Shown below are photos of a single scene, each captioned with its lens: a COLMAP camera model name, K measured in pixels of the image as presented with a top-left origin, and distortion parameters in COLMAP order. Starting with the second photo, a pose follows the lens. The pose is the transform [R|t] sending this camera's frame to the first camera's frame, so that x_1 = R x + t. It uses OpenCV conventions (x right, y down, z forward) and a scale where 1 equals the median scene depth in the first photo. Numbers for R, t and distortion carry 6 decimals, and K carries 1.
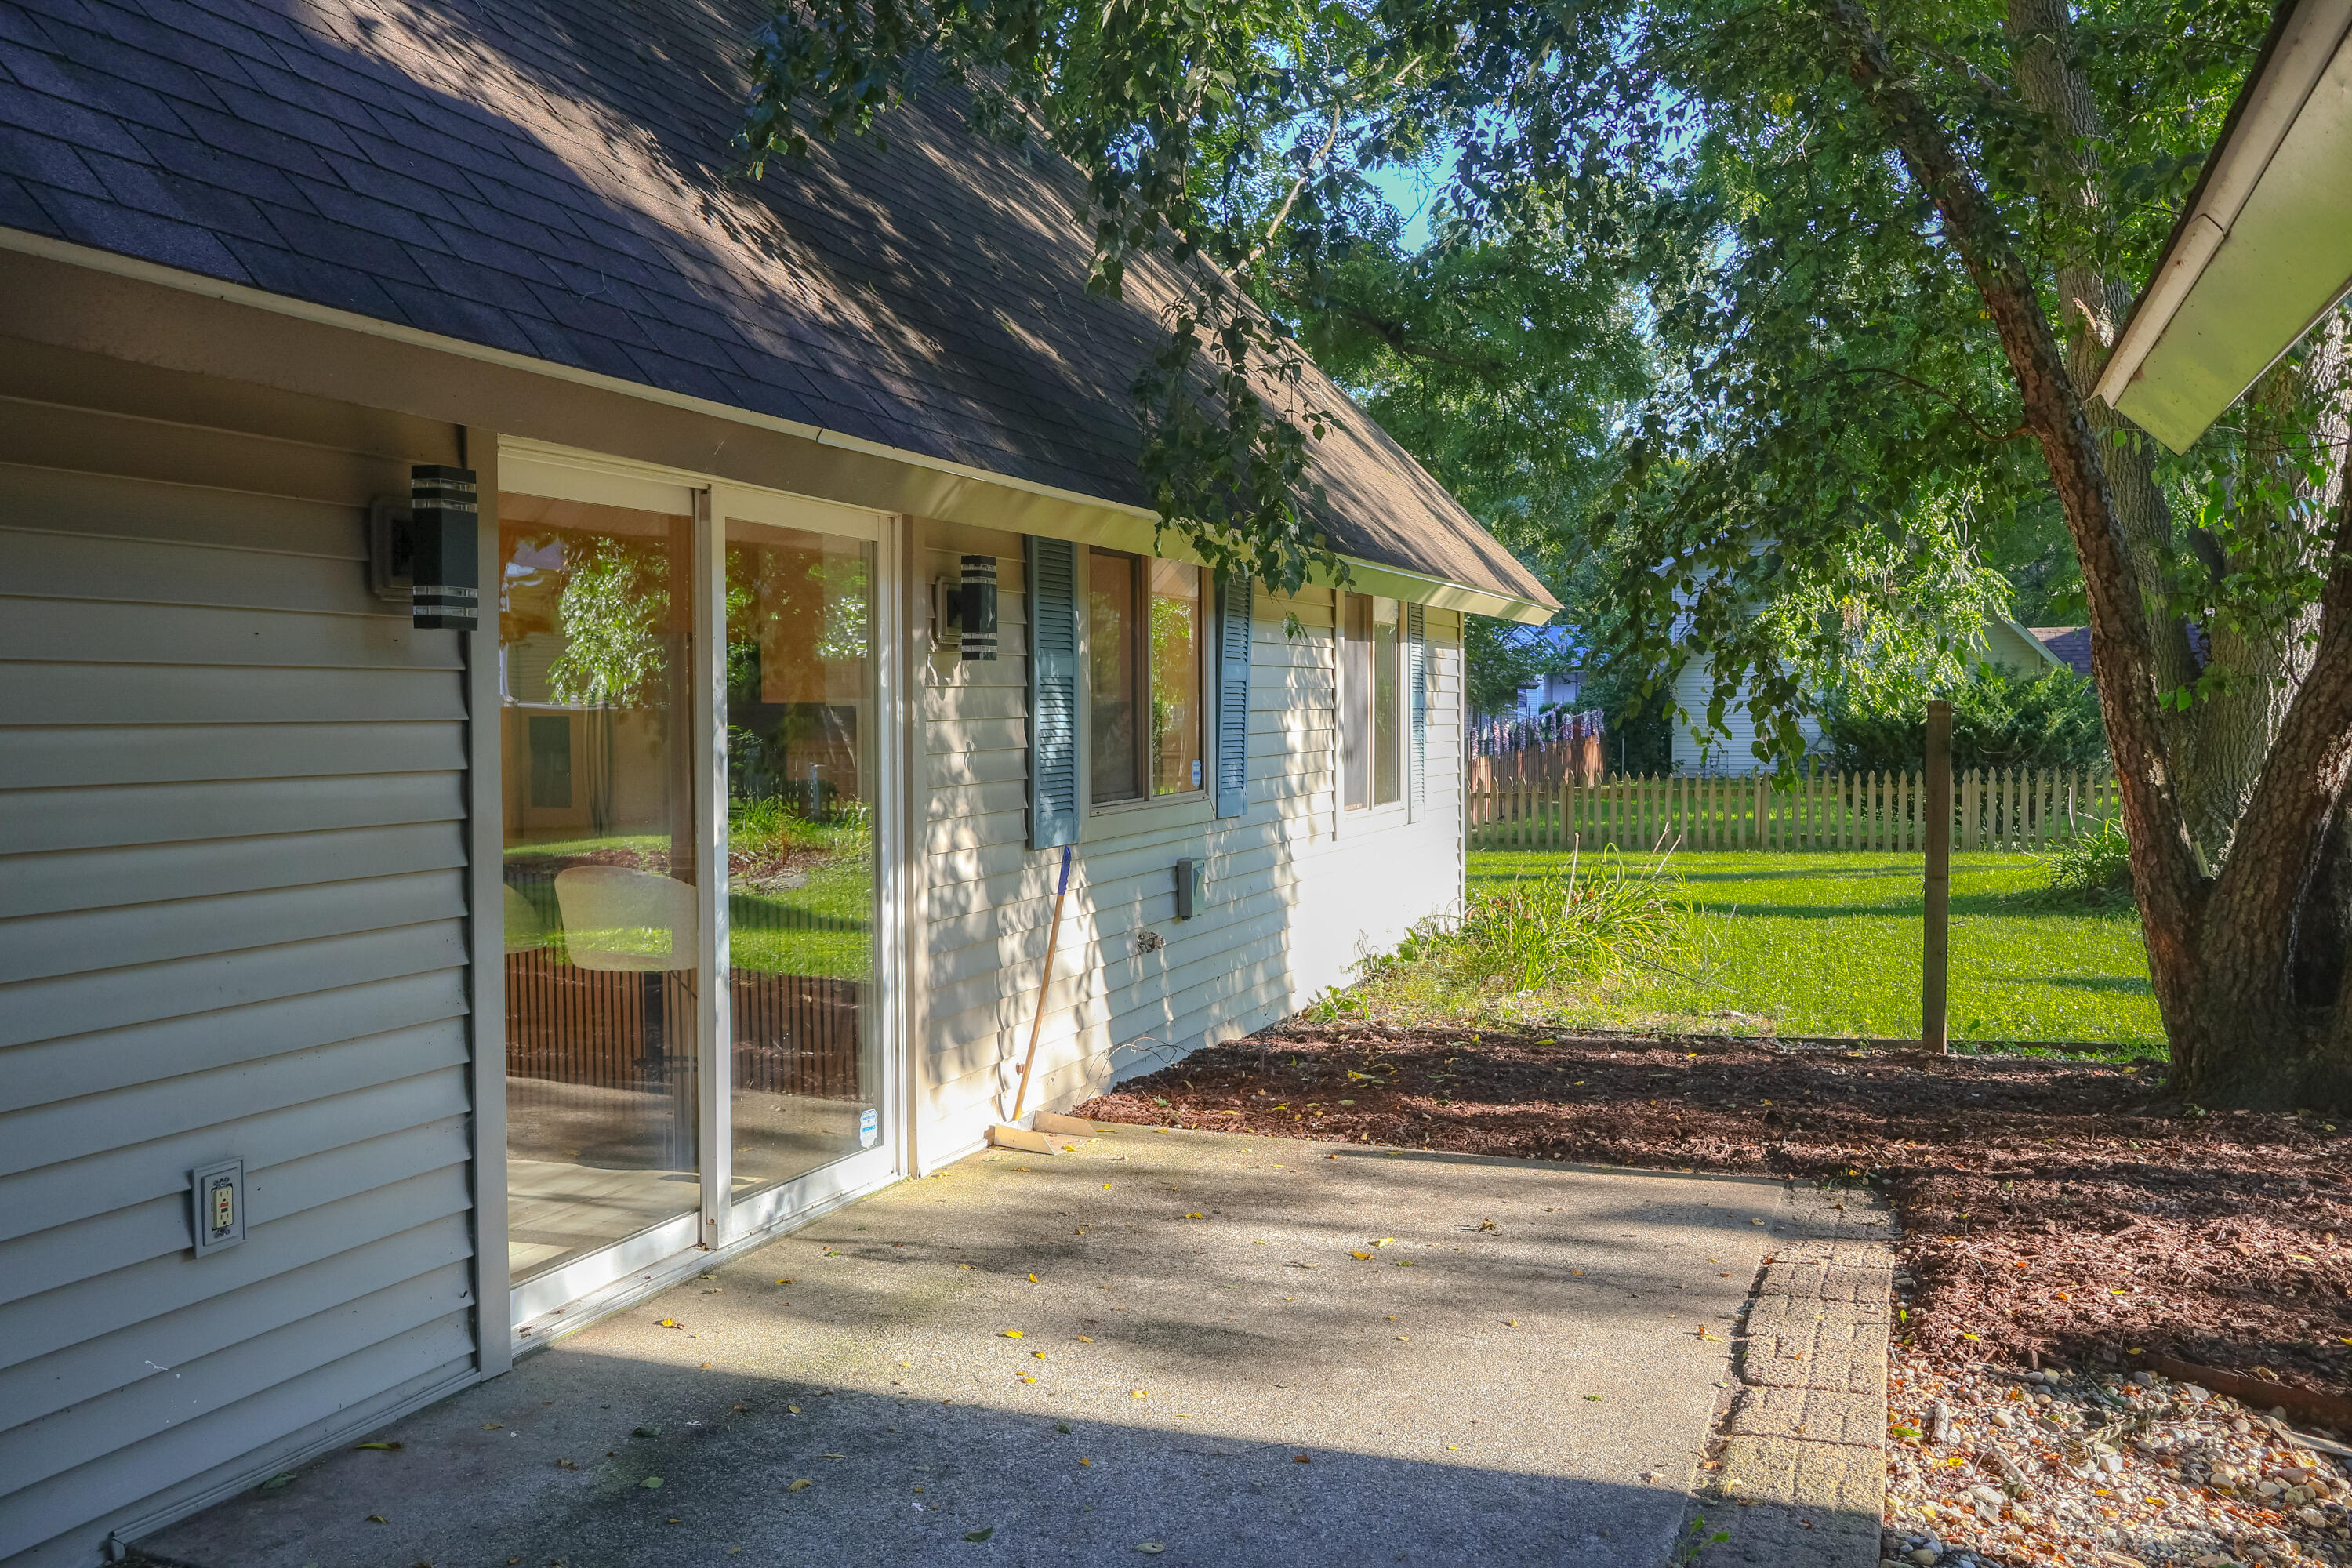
lens RADIAL K [[1936.6, 0, 1176.0], [0, 1936.6, 784.0], [0, 0, 1]] dist [0.003638, -0.002783]
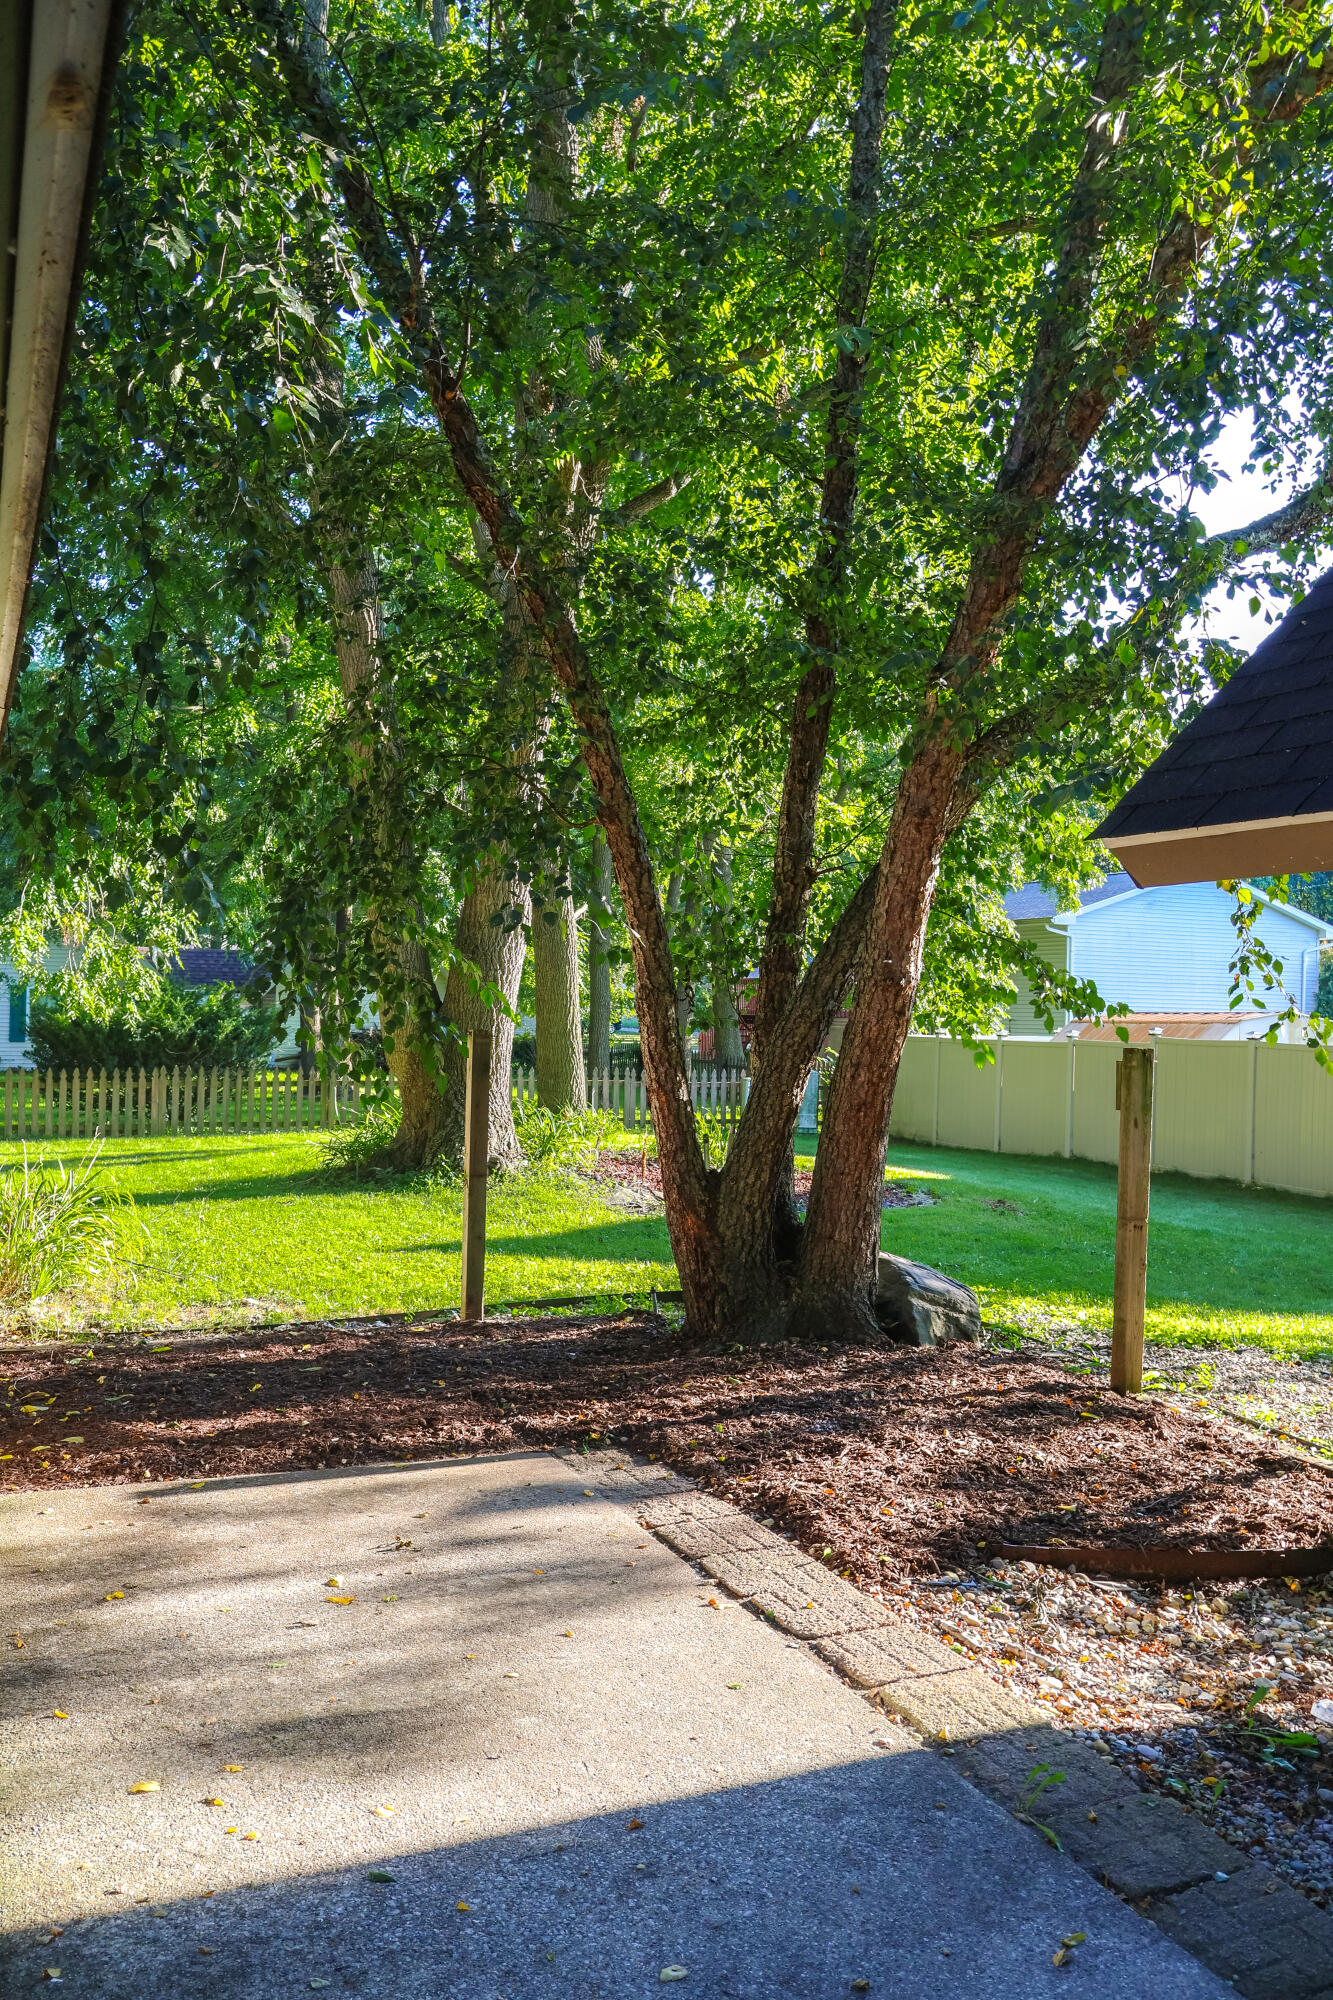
lens RADIAL K [[1646.8, 0, 666.5], [0, 1646.8, 1000.0], [0, 0, 1]] dist [0.003638, -0.002783]
pose [[0.715768, 0.031045, 0.697648, -0.432241], [-0.001157, 0.999063, -0.043271, -0.029404], [-0.698337, 0.030165, 0.715133, 0.311275]]
